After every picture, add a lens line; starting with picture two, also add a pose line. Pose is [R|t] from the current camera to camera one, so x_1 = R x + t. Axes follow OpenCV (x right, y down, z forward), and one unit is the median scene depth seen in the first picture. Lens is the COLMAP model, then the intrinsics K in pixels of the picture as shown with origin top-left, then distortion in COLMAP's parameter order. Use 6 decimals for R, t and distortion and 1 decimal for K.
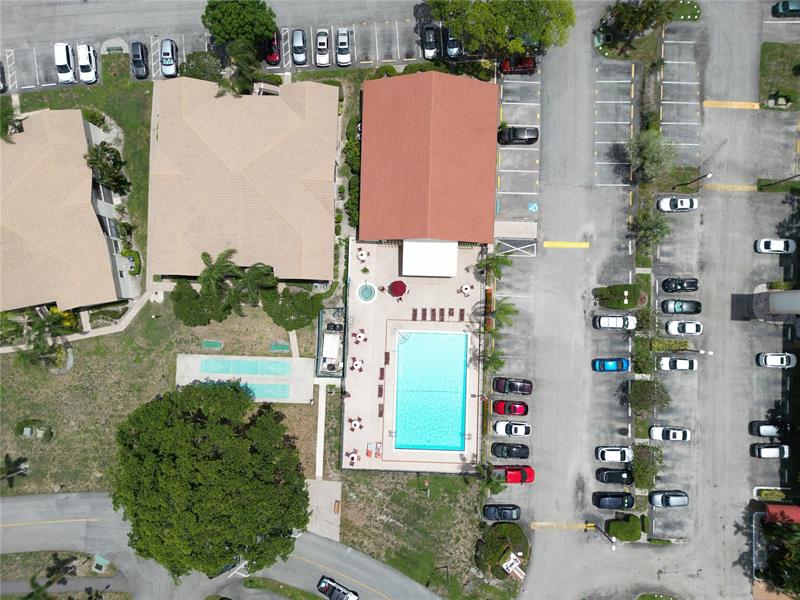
lens RADIAL K [[563.7, 0, 403.1], [0, 563.7, 300.3], [0, 0, 1]] dist [0.060307, -0.051381]
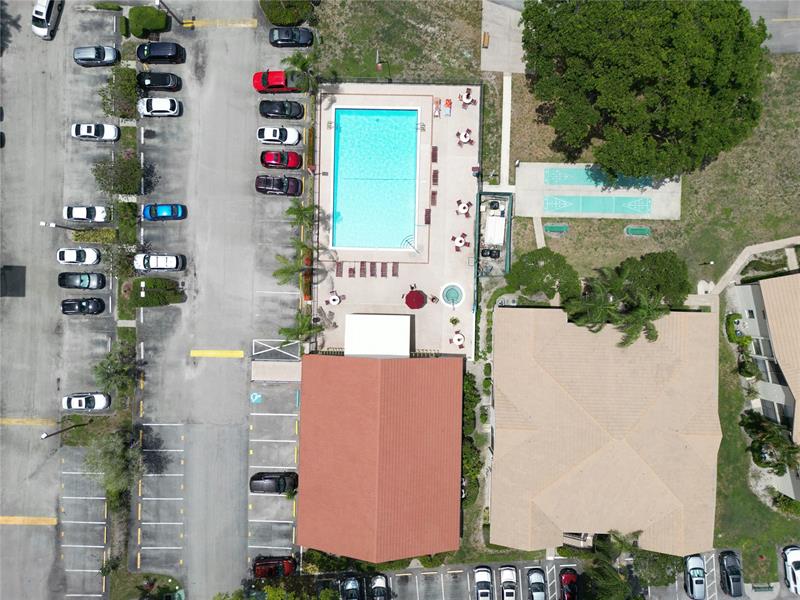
lens RADIAL K [[563.7, 0, 396.5], [0, 563.7, 300.0], [0, 0, 1]] dist [0.060307, -0.051381]
pose [[-0.999753, 0.008062, 0.020705, 0.001735], [-0.007665, -0.999786, 0.019201, -0.036563], [0.020855, 0.019038, 0.999601, 0.158541]]
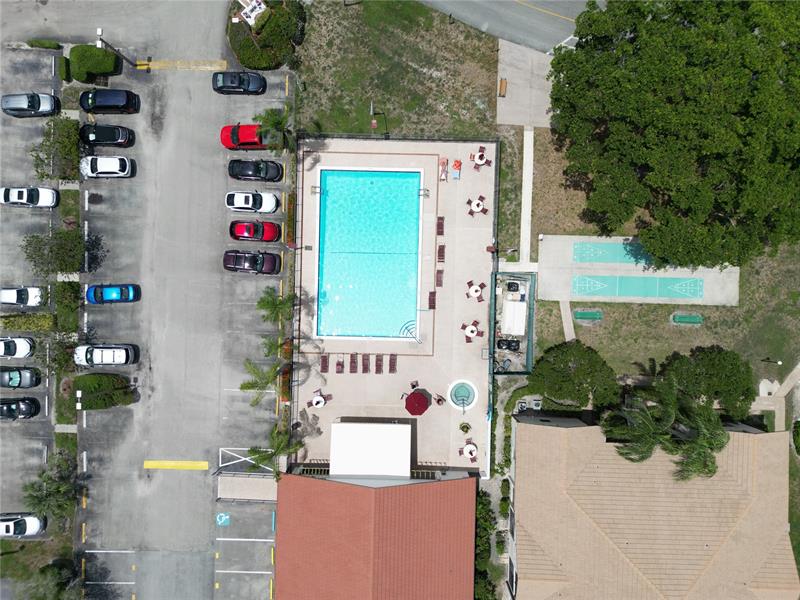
lens RADIAL K [[563.7, 0, 397.7], [0, 563.7, 300.7], [0, 0, 1]] dist [0.060307, -0.051381]
pose [[-0.999851, 0.006232, 0.016093, 0.003060], [-0.005950, -0.999828, 0.017553, 0.090832], [0.016200, 0.017454, 0.999716, 0.303111]]
